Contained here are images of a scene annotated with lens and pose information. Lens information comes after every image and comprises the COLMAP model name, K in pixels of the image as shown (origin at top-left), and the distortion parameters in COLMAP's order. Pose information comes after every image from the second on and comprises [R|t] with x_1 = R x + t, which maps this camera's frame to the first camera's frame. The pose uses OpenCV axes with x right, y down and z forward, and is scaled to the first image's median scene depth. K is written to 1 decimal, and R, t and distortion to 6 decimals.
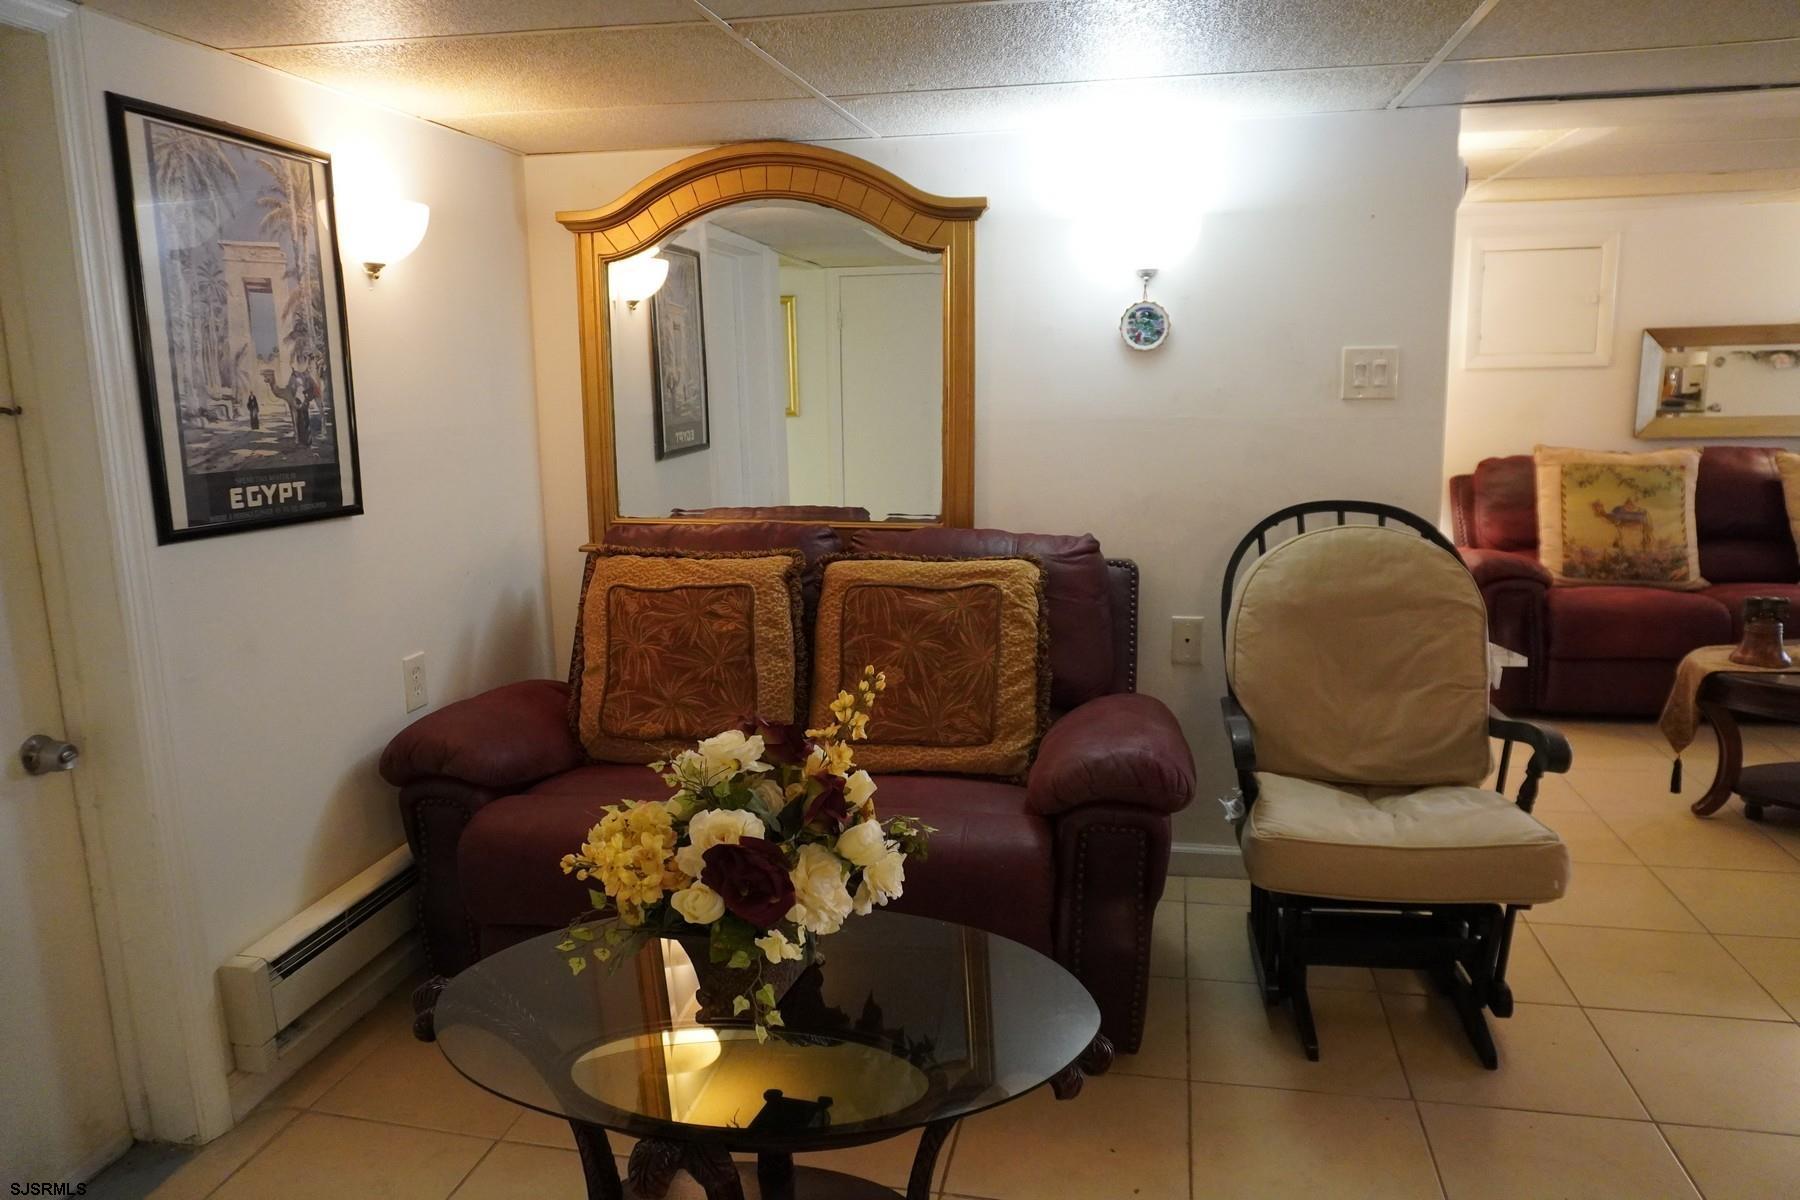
lens RADIAL K [[1209.2, 0, 900.0], [0, 1209.2, 600.0], [0, 0, 1]] dist [-0.047476, 0.038227]
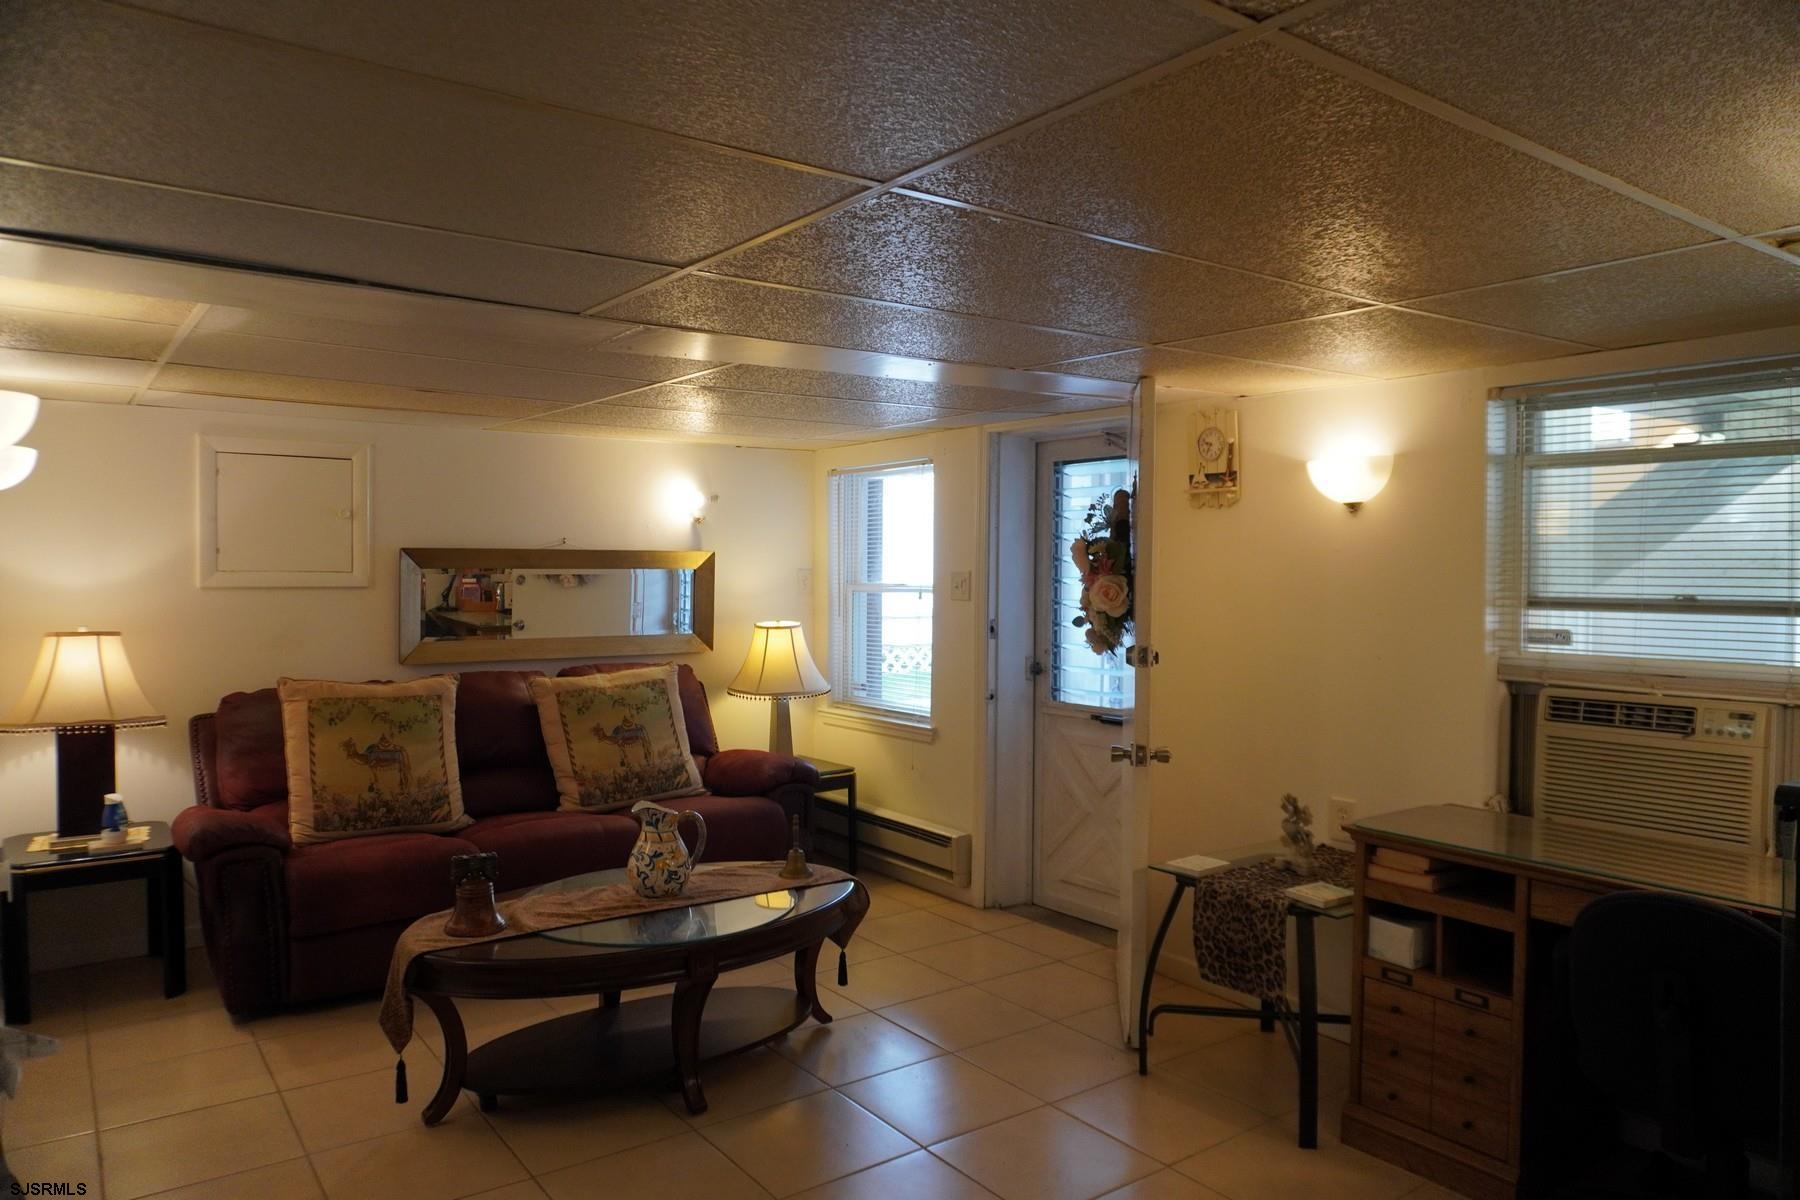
lens RADIAL K [[1209.2, 0, 900.0], [0, 1209.2, 600.0], [0, 0, 1]] dist [-0.047476, 0.038227]
pose [[0.666005, 0.011617, 0.745857, 0.196028], [0.114442, 0.986450, -0.117554, -0.034576], [-0.737116, 0.163649, 0.655651, 0.109540]]
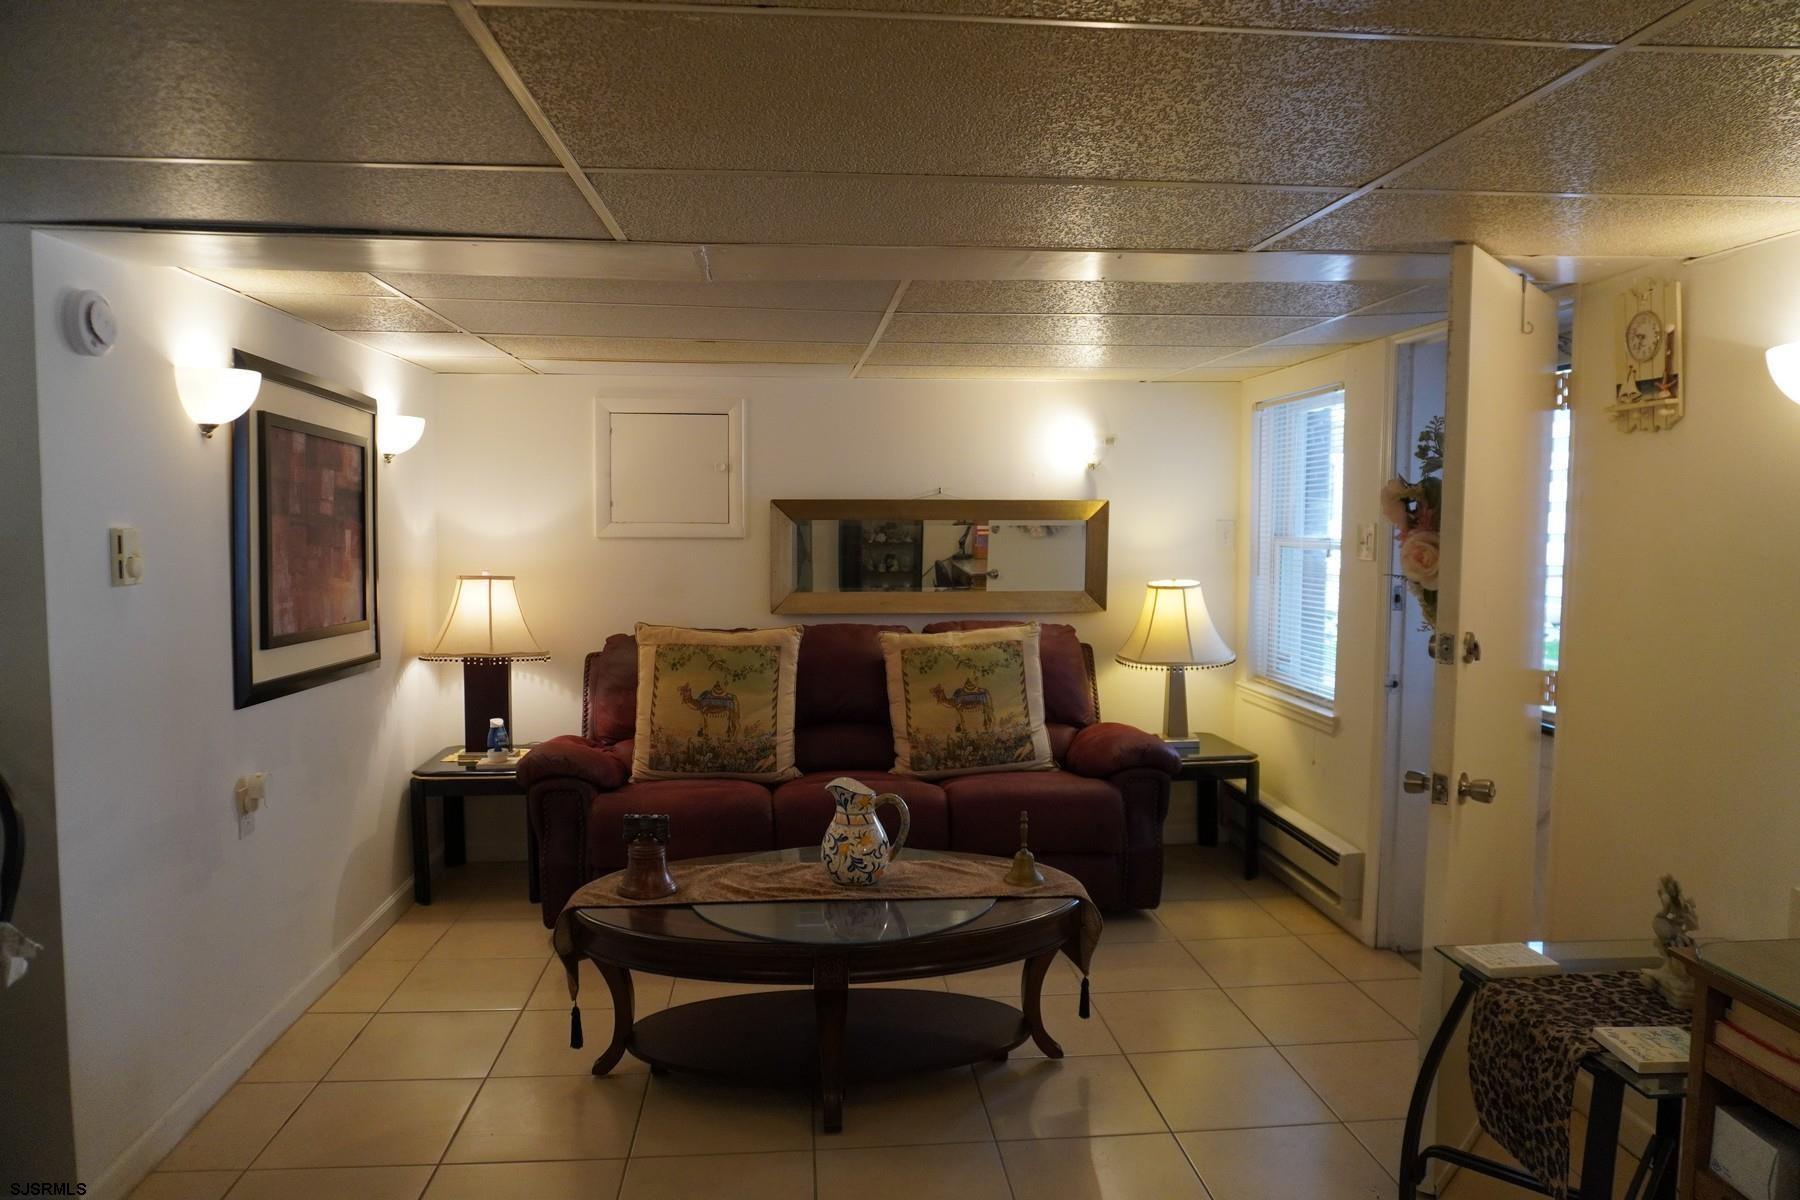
lens RADIAL K [[1209.2, 0, 900.0], [0, 1209.2, 600.0], [0, 0, 1]] dist [-0.047476, 0.038227]
pose [[0.954780, 0.009426, 0.297163, 0.465682], [0.025568, 0.993192, -0.113651, -0.038524], [-0.296211, 0.116109, 0.948039, 0.071174]]
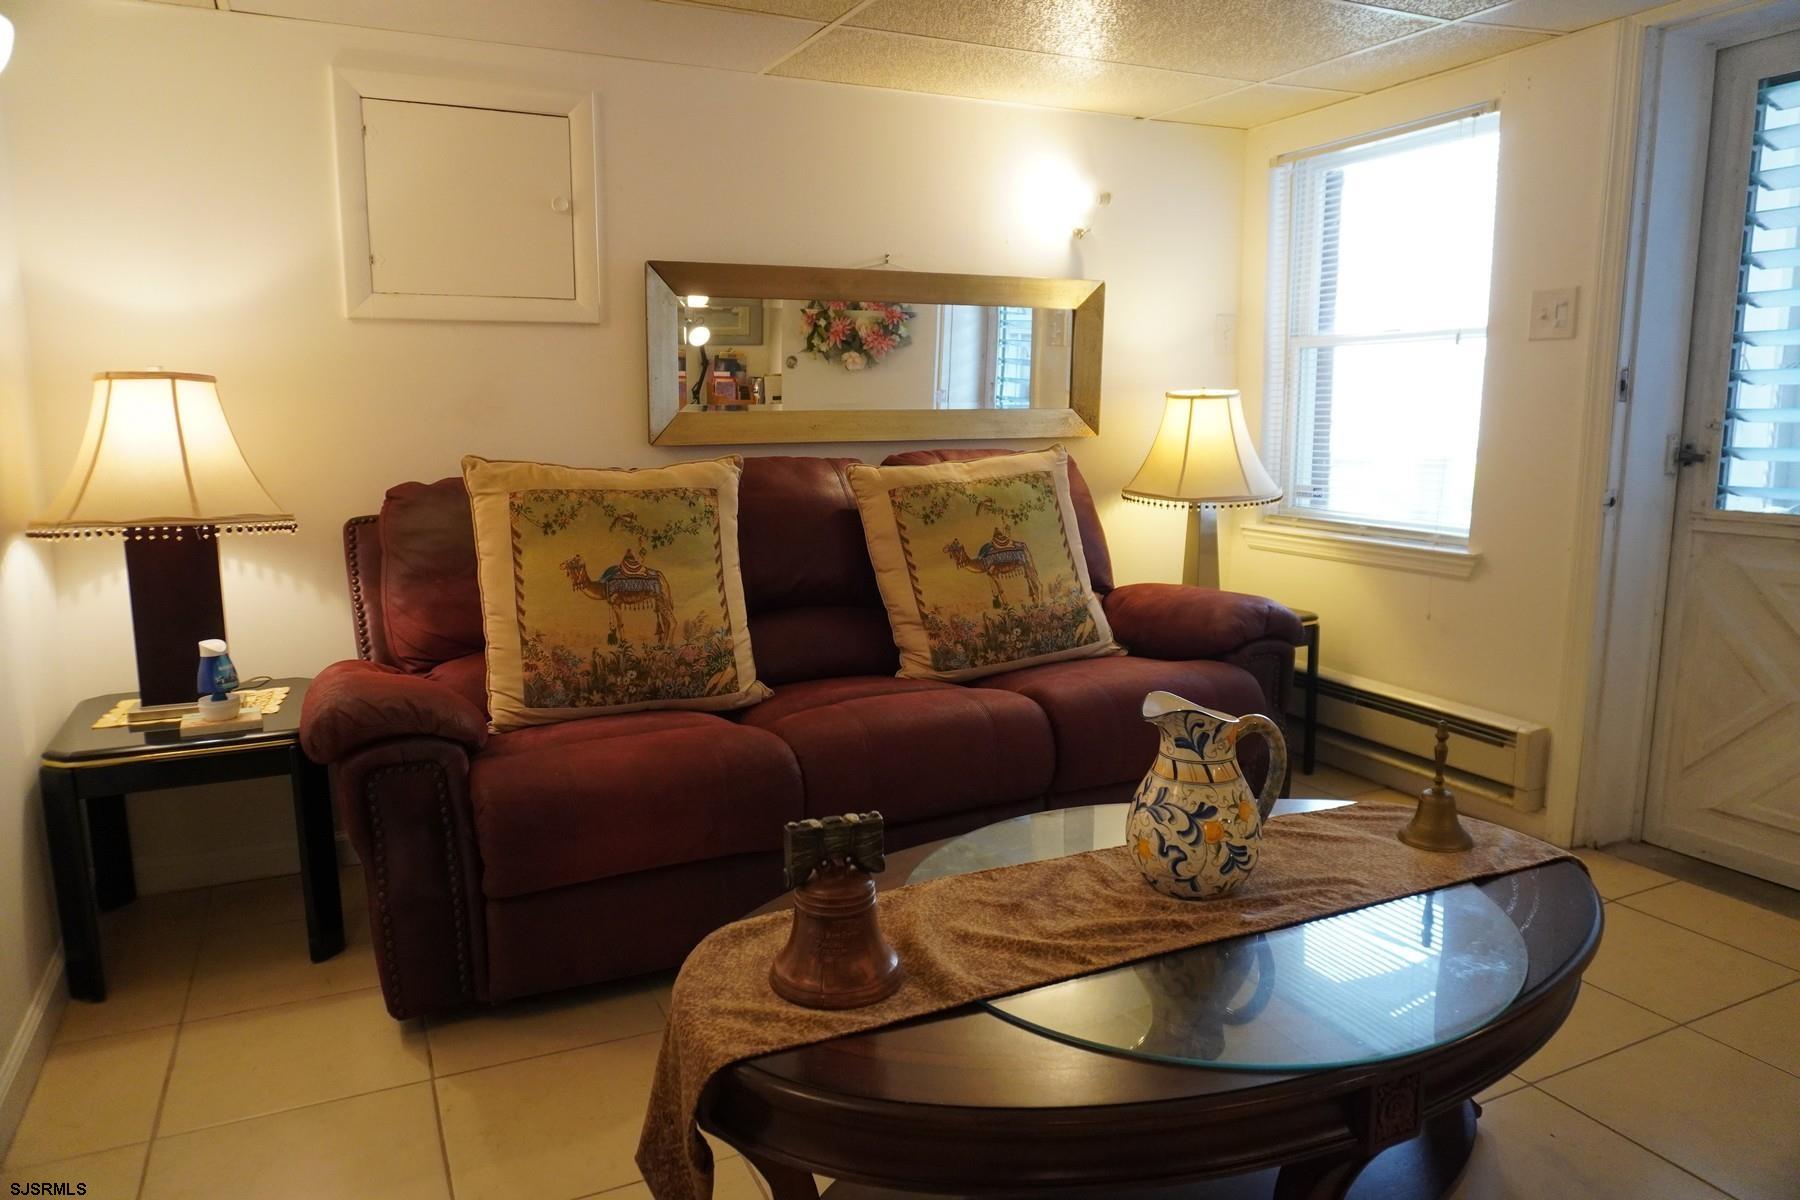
lens RADIAL K [[1204.7, 0, 903.8], [0, 1204.7, 593.9], [0, 0, 1]] dist [-0.030759, 0.001951]
pose [[0.790782, -0.072076, 0.607840, 0.373362], [0.095449, 0.995415, -0.006143, -0.050059], [-0.604611, 0.062876, 0.794036, 0.488902]]
